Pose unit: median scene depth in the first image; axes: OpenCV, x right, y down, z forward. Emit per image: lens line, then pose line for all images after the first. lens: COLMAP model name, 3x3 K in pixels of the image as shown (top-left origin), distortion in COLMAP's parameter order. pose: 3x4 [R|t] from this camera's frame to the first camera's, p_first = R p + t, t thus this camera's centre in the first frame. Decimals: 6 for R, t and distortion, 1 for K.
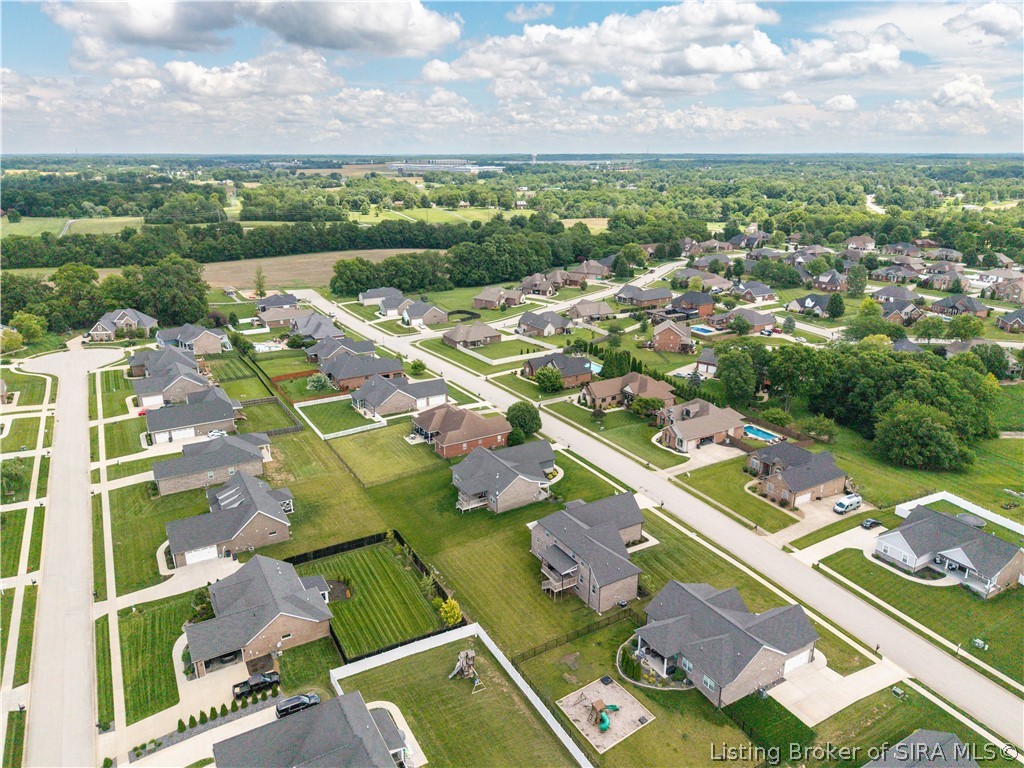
lens RADIAL K [[694.3, 0, 514.8], [0, 694.3, 378.6], [0, 0, 1]] dist [0.081287, -0.095994]
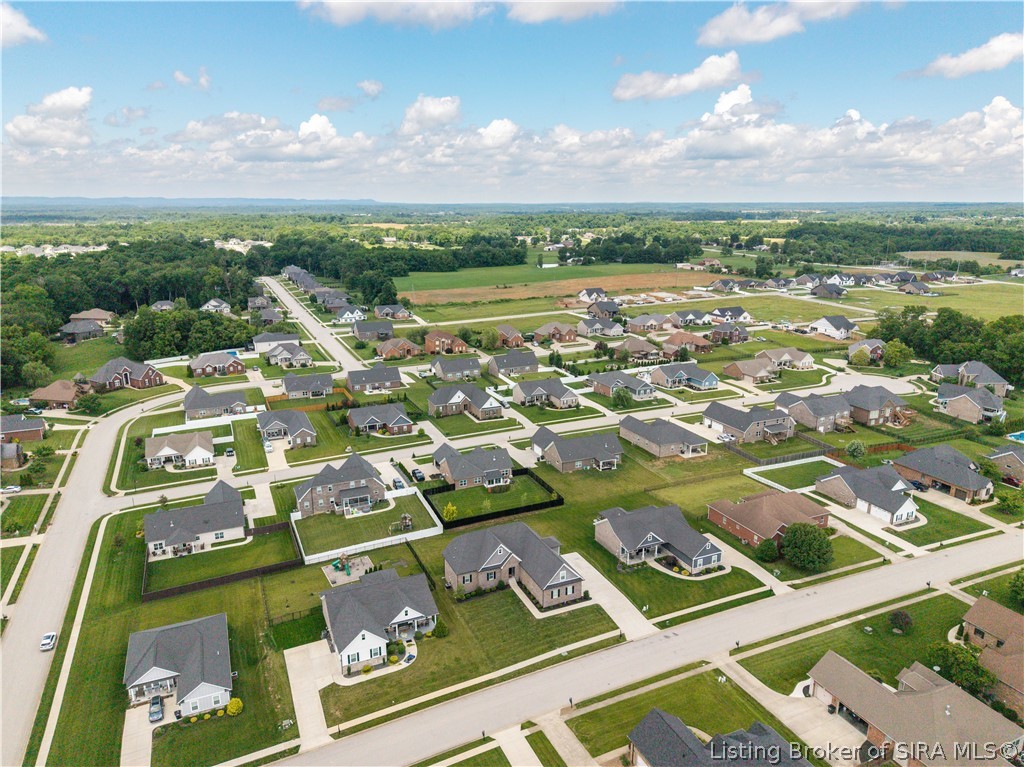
lens RADIAL K [[694.3, 0, 514.8], [0, 694.3, 378.1], [0, 0, 1]] dist [0.081287, -0.095994]
pose [[-0.106290, 0.243164, -0.964144, 0.797663], [-0.302792, 0.915670, 0.264319, -0.234171], [0.947111, 0.320030, -0.023699, 0.675236]]
